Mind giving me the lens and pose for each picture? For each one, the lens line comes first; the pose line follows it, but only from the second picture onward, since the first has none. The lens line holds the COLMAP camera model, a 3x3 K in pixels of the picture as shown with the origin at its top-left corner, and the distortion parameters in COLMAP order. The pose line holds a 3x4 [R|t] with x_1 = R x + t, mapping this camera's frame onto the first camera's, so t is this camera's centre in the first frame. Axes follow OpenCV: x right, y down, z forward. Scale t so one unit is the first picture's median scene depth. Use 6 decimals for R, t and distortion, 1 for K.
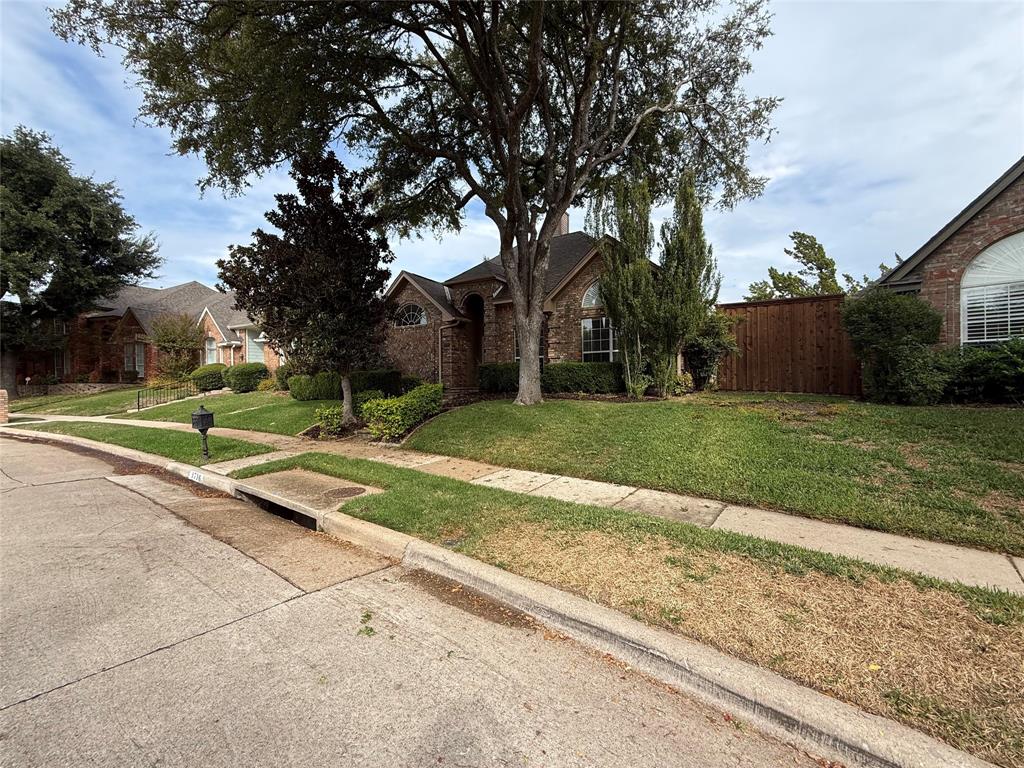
lens RADIAL K [[410.6, 0, 508.7], [0, 410.6, 382.2], [0, 0, 1]] dist [-0.000118, -0.000394]
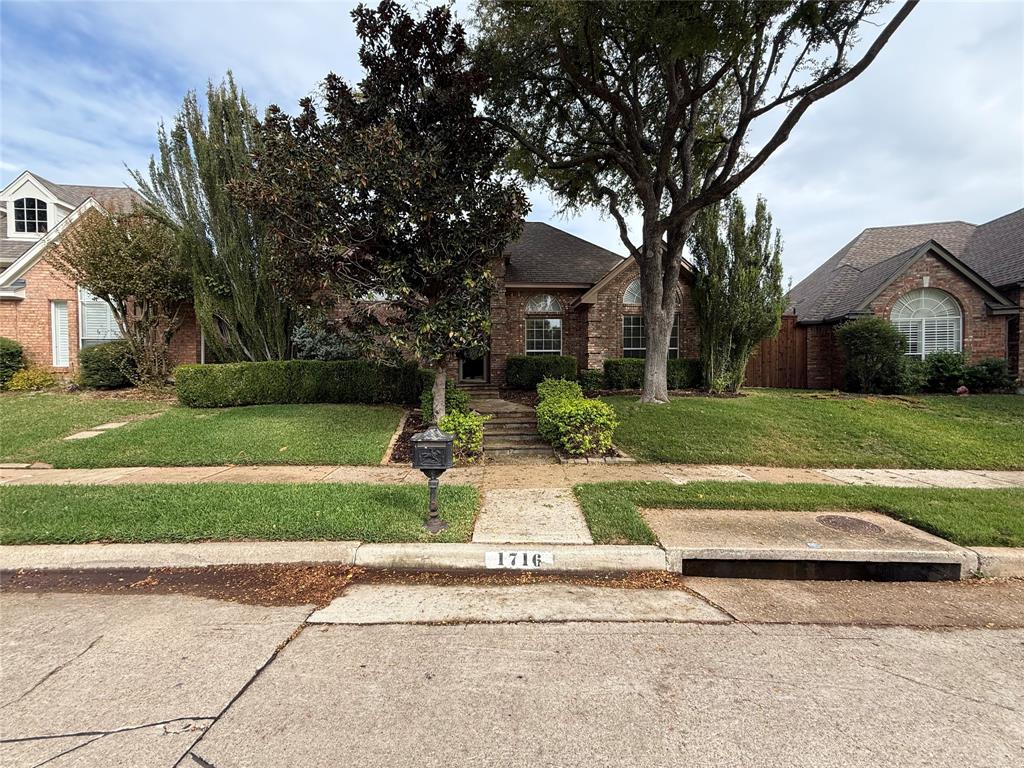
lens RADIAL K [[410.6, 0, 510.7], [0, 410.6, 380.0], [0, 0, 1]] dist [-0.000118, -0.000394]
pose [[0.819336, 0.003972, 0.573300, -0.777829], [-0.005906, 0.999981, 0.001513, 0.005097], [-0.573283, -0.004626, 0.819344, 0.431955]]
